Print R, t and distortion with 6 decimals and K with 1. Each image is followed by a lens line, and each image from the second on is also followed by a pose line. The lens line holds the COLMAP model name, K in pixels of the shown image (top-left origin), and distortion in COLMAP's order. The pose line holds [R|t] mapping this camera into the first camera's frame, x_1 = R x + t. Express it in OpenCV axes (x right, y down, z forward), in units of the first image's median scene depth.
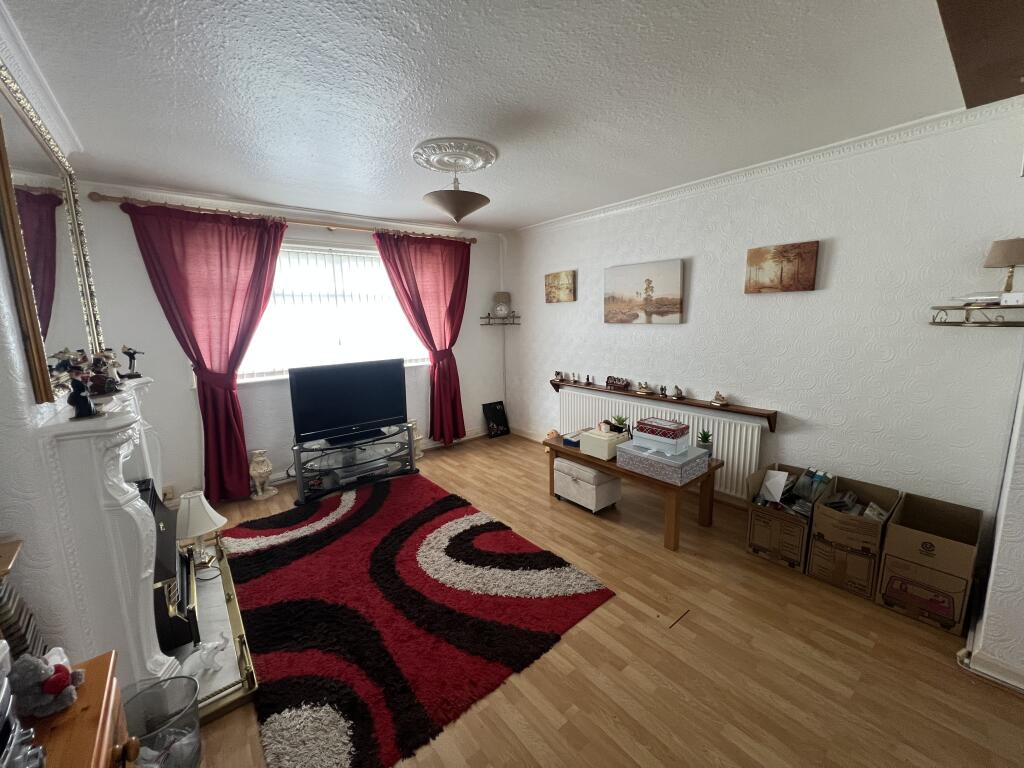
lens RADIAL K [[410.5, 0, 509.7], [0, 410.5, 381.9], [0, 0, 1]] dist [0.001883, -0.000218]
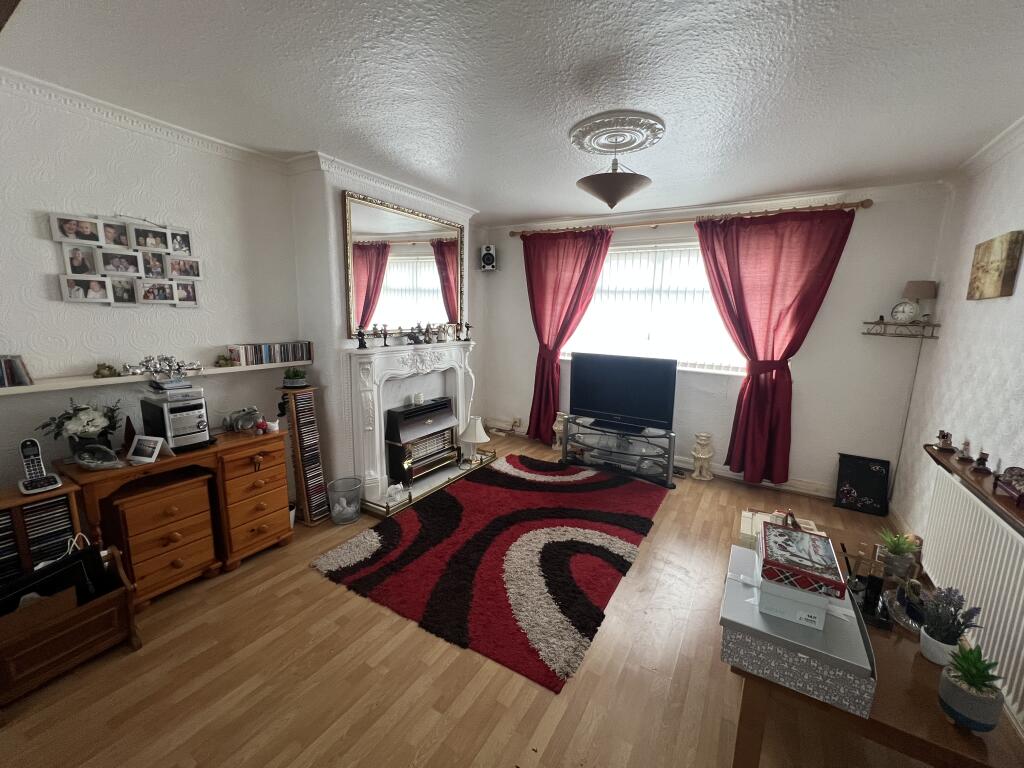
lens RADIAL K [[410.2, 0, 507.8], [0, 410.2, 382.8], [0, 0, 1]] dist [-0.002778, 0.000160]
pose [[0.329666, 0.190812, -0.924614, 0.522868], [-0.184578, 0.973490, 0.135088, -0.069904], [0.925879, 0.126129, 0.356146, 0.384255]]
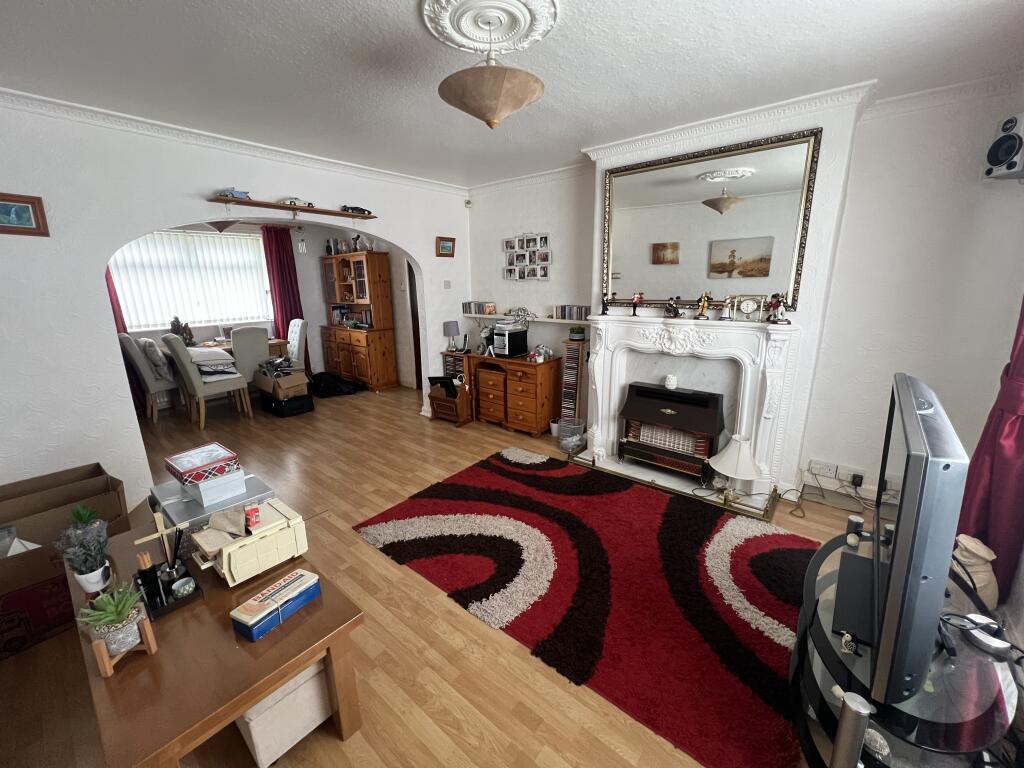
lens RADIAL K [[410.2, 0, 511.0], [0, 410.2, 382.4], [0, 0, 1]] dist [-0.002778, 0.000160]
pose [[-0.979836, 0.085220, -0.180719, -0.005014], [0.005952, 0.916527, 0.399929, -0.207766], [0.199716, 0.390789, -0.898553, 1.289114]]
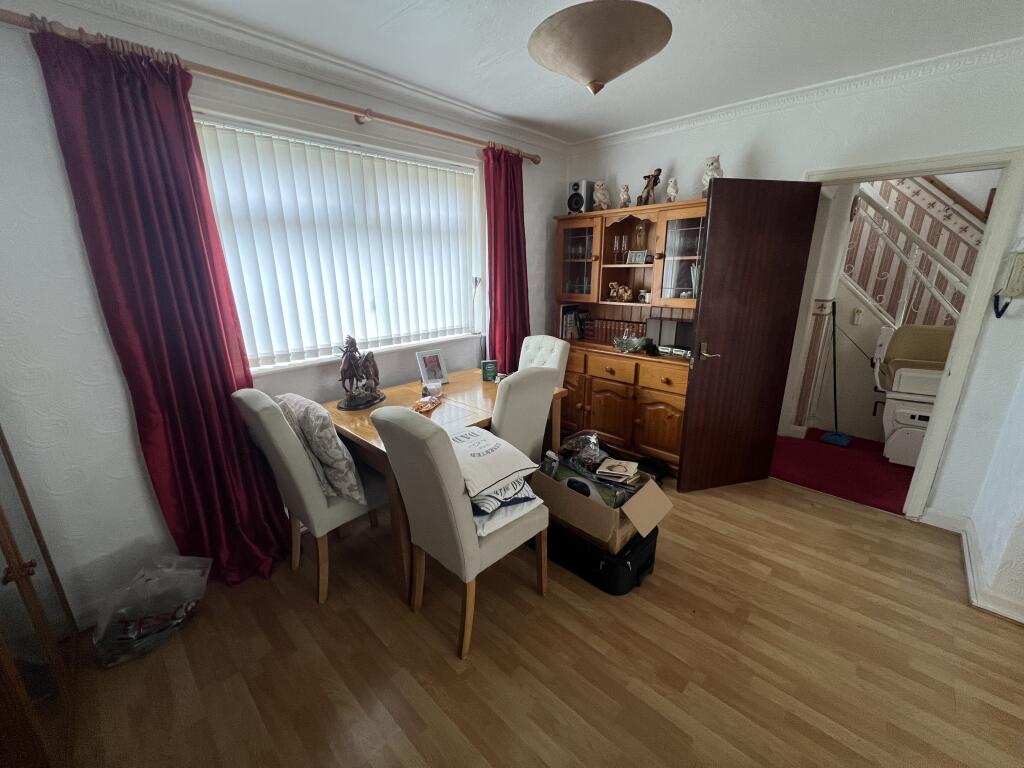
lens RADIAL K [[410.2, 0, 516.4], [0, 410.2, 383.4], [0, 0, 1]] dist [-0.002778, 0.000160]
pose [[-0.990175, 0.067173, -0.122644, 0.699481], [0.007146, 0.900225, 0.435366, -0.061744], [0.139653, 0.430212, -0.891860, 0.300372]]
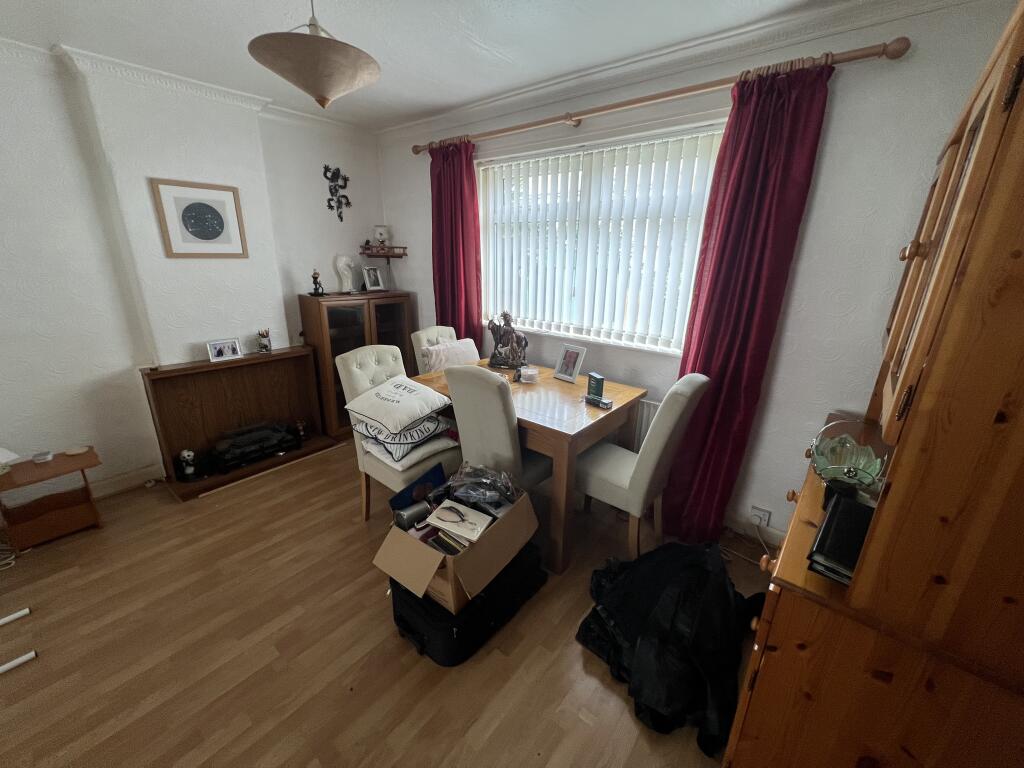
lens RADIAL K [[410.2, 0, 510.2], [0, 410.2, 386.1], [0, 0, 1]] dist [-0.002778, 0.000160]
pose [[-0.210323, -0.279362, 0.936868, 0.066682], [0.152634, 0.937168, 0.313717, 0.030251], [-0.965643, 0.208980, -0.154468, -0.181379]]
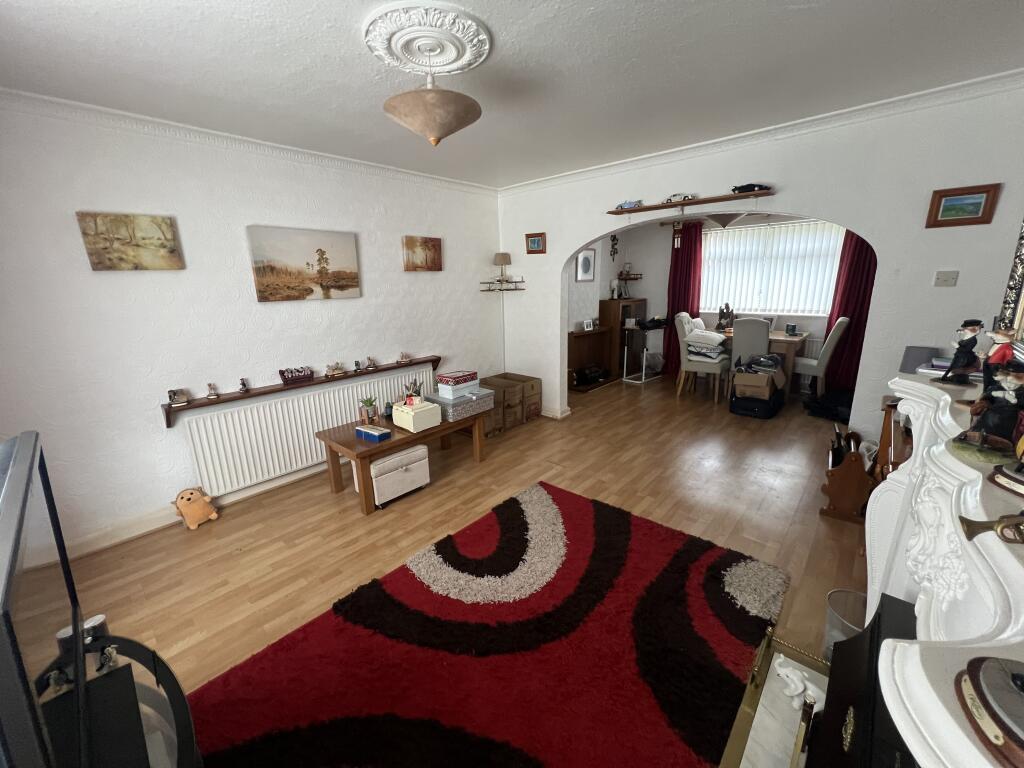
lens RADIAL K [[410.5, 0, 508.7], [0, 410.5, 382.5], [0, 0, 1]] dist [0.001883, -0.000218]
pose [[-0.152372, -0.211708, 0.965382, -0.671190], [0.190220, 0.952243, 0.238850, -0.110930], [-0.969845, 0.220029, -0.104824, 0.775712]]
